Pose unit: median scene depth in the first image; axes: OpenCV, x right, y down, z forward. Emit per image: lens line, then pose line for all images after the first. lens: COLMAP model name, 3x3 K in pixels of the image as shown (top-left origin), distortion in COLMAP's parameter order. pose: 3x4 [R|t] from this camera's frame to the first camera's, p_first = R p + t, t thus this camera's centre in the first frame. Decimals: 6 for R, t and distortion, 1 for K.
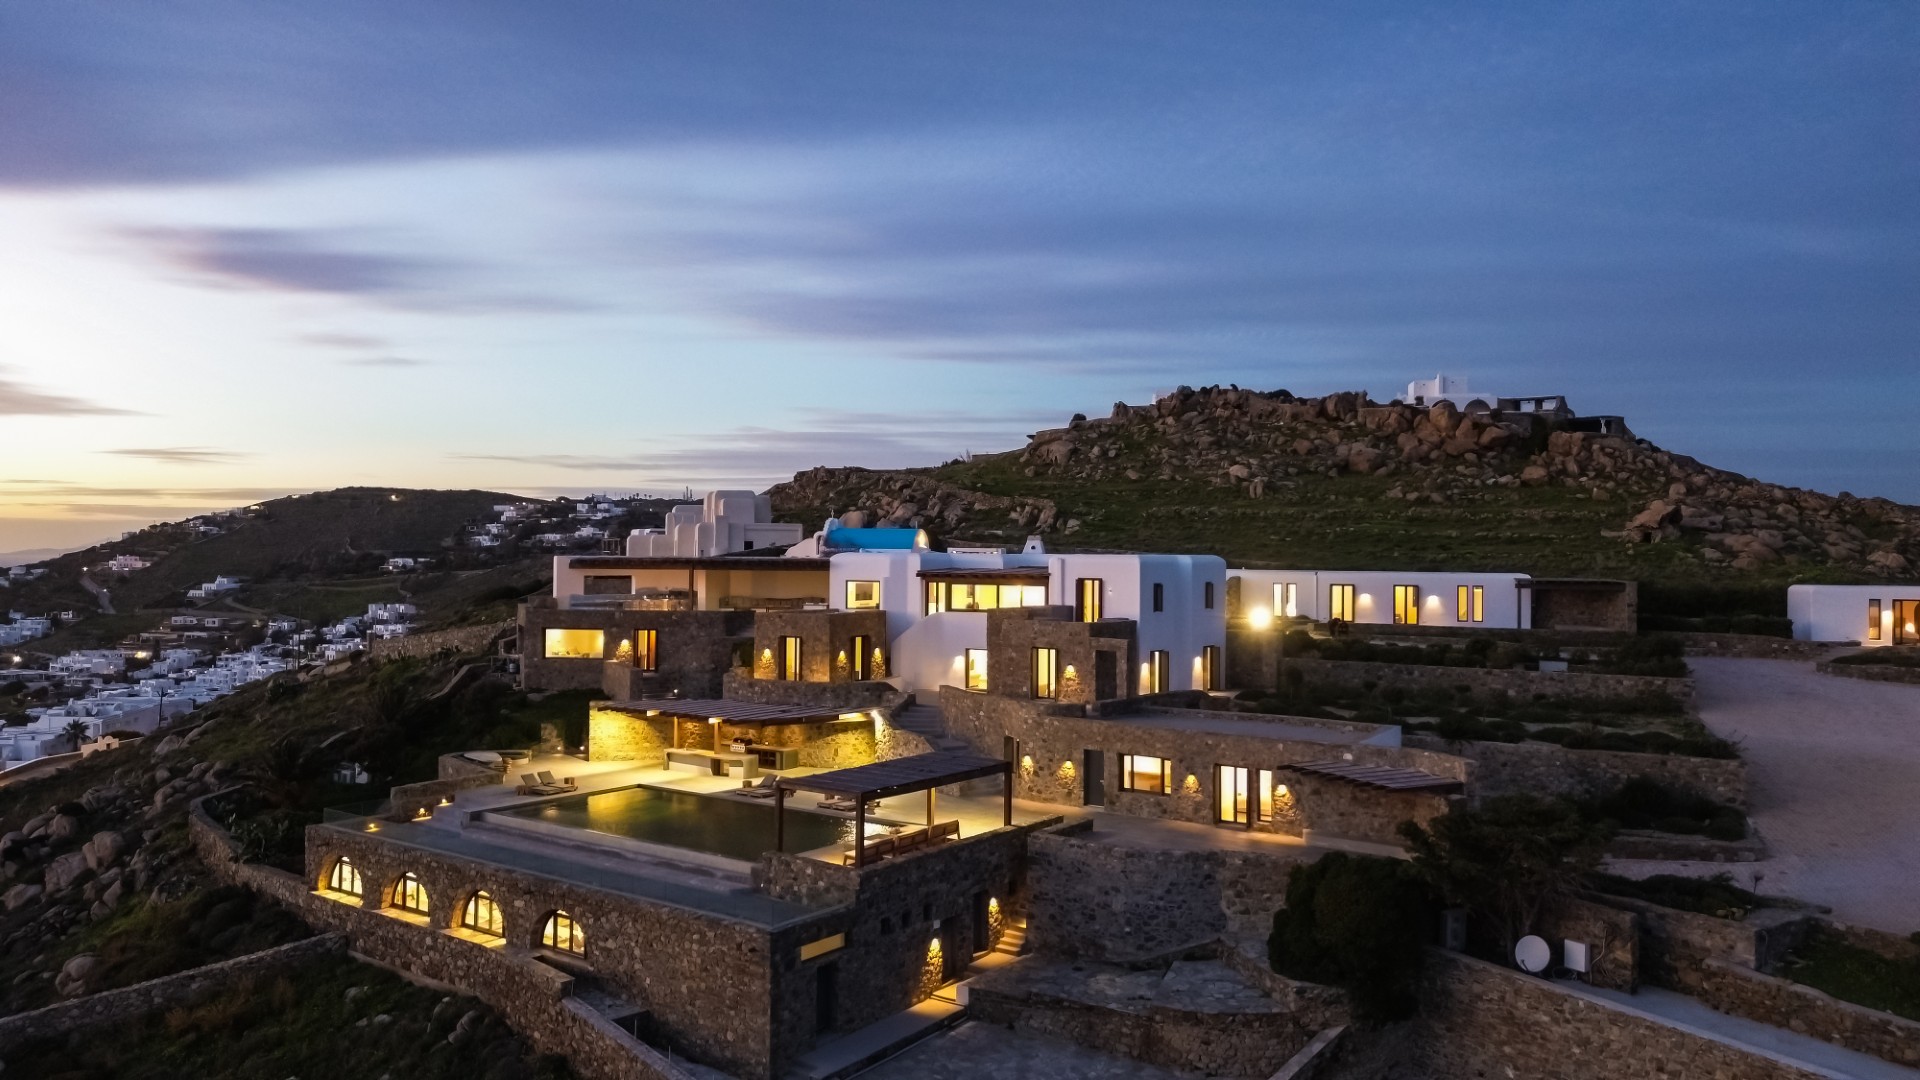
lens RADIAL K [[1350.1, 0, 963.6], [0, 1350.1, 540.1], [0, 0, 1]] dist [0.084439, -0.088544]
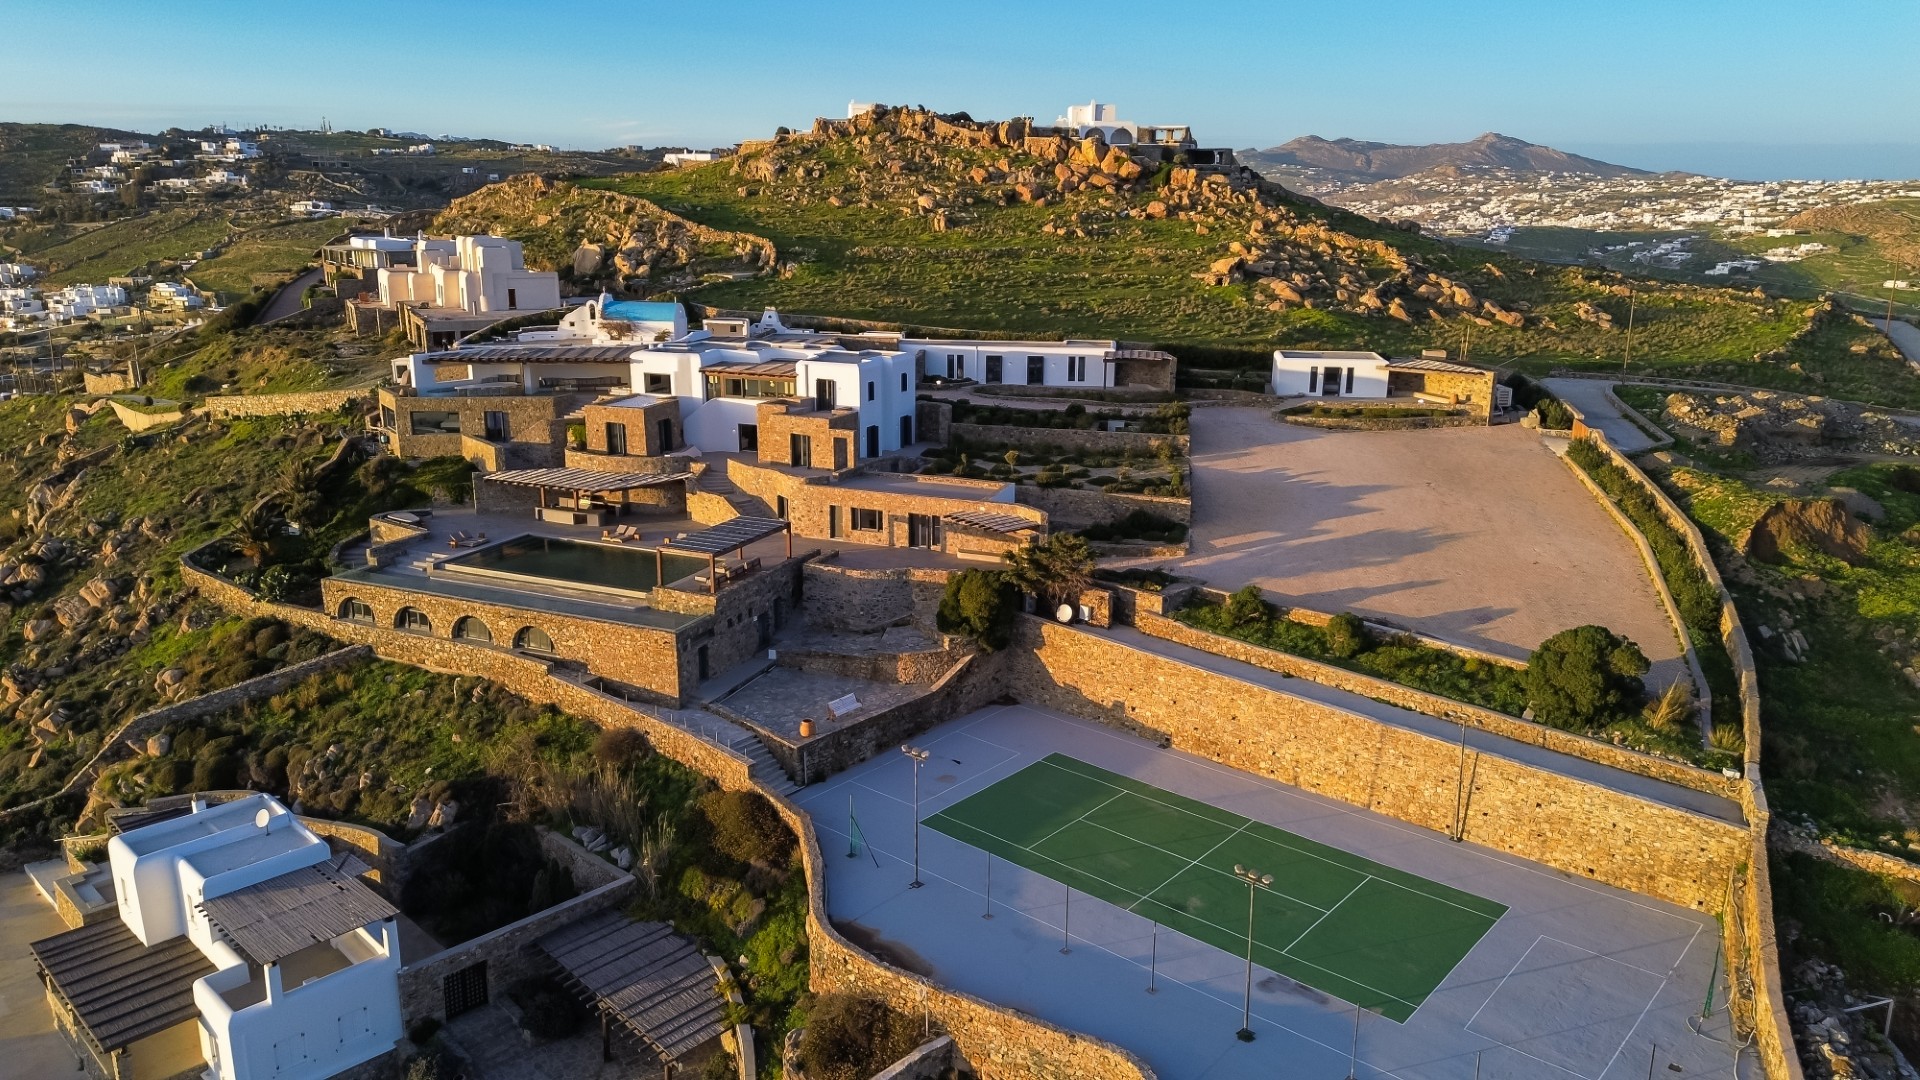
lens RADIAL K [[1350.1, 0, 963.6], [0, 1350.1, 540.1], [0, 0, 1]] dist [0.084439, -0.088544]
pose [[0.974722, -0.056912, 0.216049, -0.095814], [-0.001821, 0.964956, 0.262406, -0.206928], [-0.223412, -0.256166, 0.940461, -0.513657]]
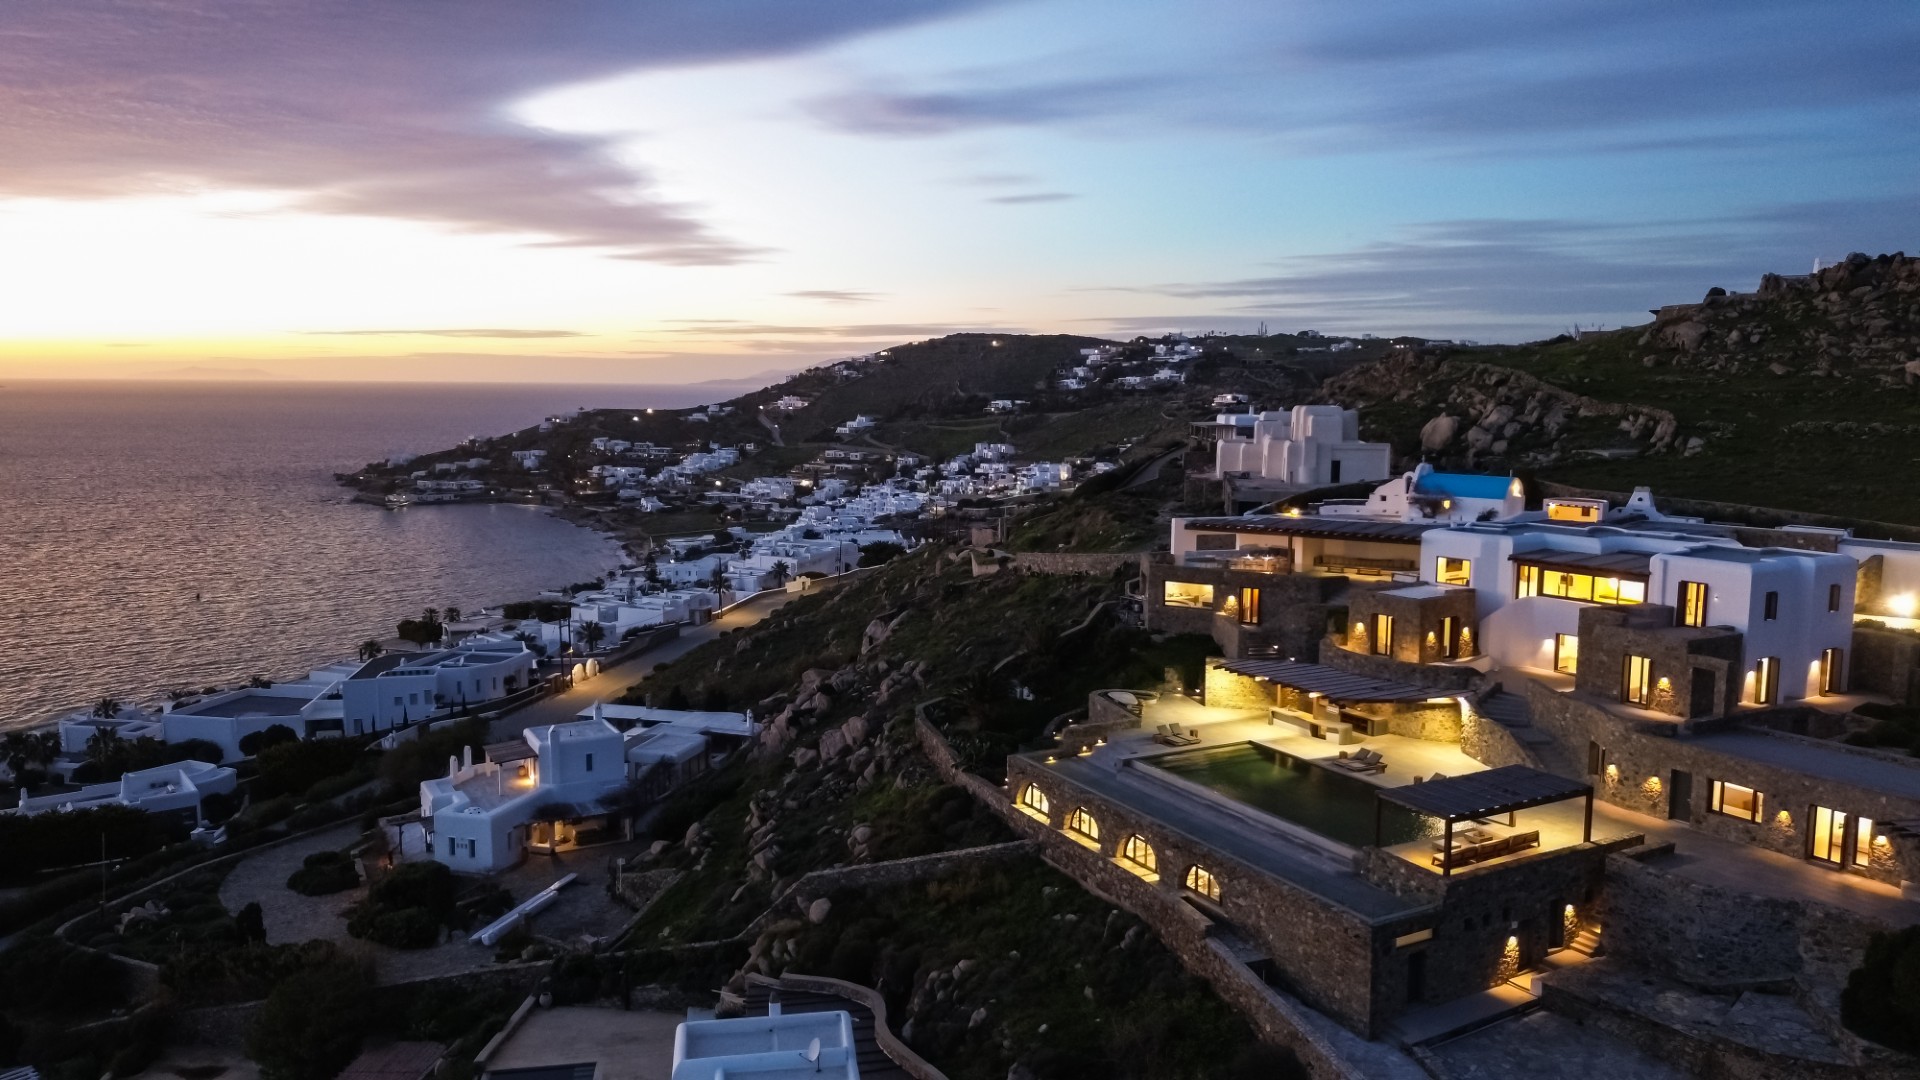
lens RADIAL K [[1346.5, 0, 960.0], [0, 1346.5, 540.0], [0, 0, 1]] dist [0.093536, -0.108792]
pose [[0.914278, 0.045325, -0.402544, 0.002176], [0.005567, 0.992221, 0.124363, -0.147143], [0.405049, -0.115943, 0.906914, -0.173291]]
